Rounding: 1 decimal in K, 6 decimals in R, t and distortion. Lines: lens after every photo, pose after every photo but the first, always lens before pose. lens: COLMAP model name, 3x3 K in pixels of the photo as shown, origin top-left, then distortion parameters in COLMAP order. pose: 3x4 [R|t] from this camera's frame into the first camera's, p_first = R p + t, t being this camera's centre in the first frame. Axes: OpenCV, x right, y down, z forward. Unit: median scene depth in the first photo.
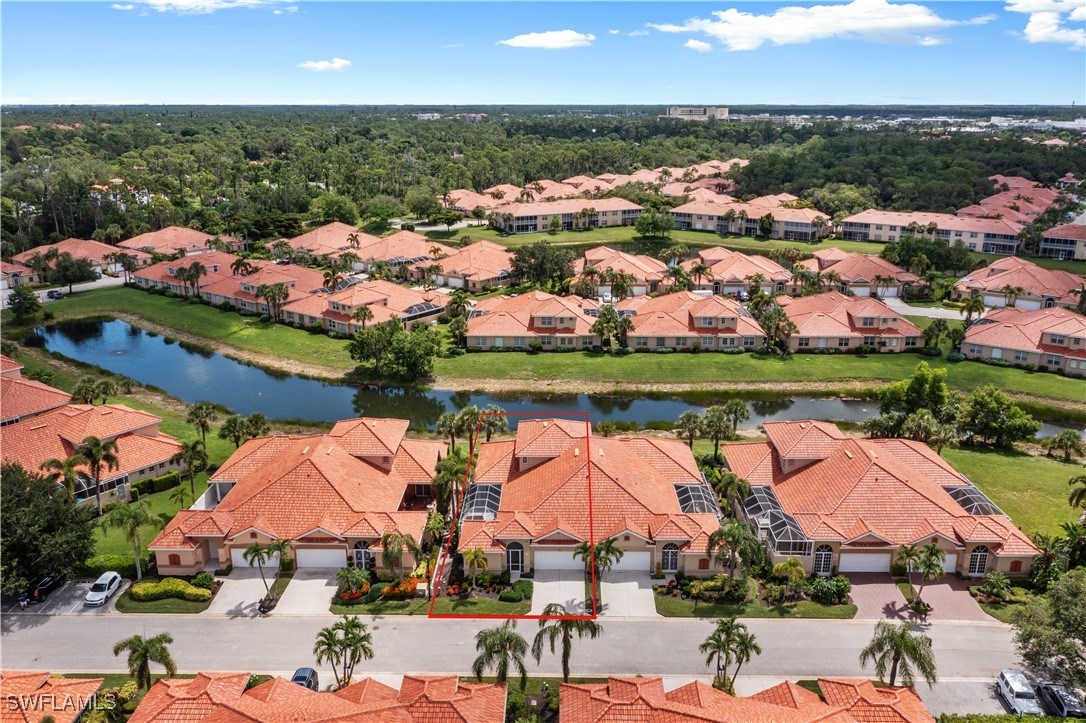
lens RADIAL K [[875.4, 0, 543.0], [0, 875.4, 361.5], [0, 0, 1]] dist [-0.006714, -0.000545]
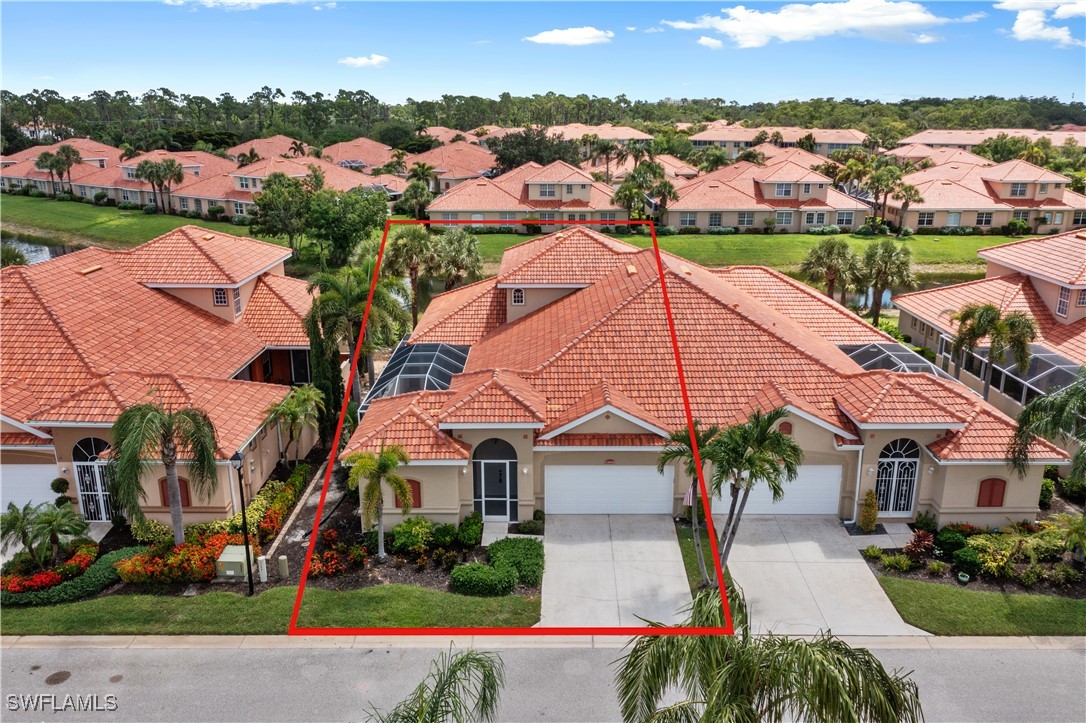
lens RADIAL K [[875.4, 0, 543.0], [0, 875.4, 361.5], [0, 0, 1]] dist [-0.006714, -0.000545]
pose [[0.999916, -0.004289, 0.012223, -0.008193], [0.004374, 0.999966, -0.006956, 0.093156], [-0.012193, 0.007008, 0.999901, 0.328990]]
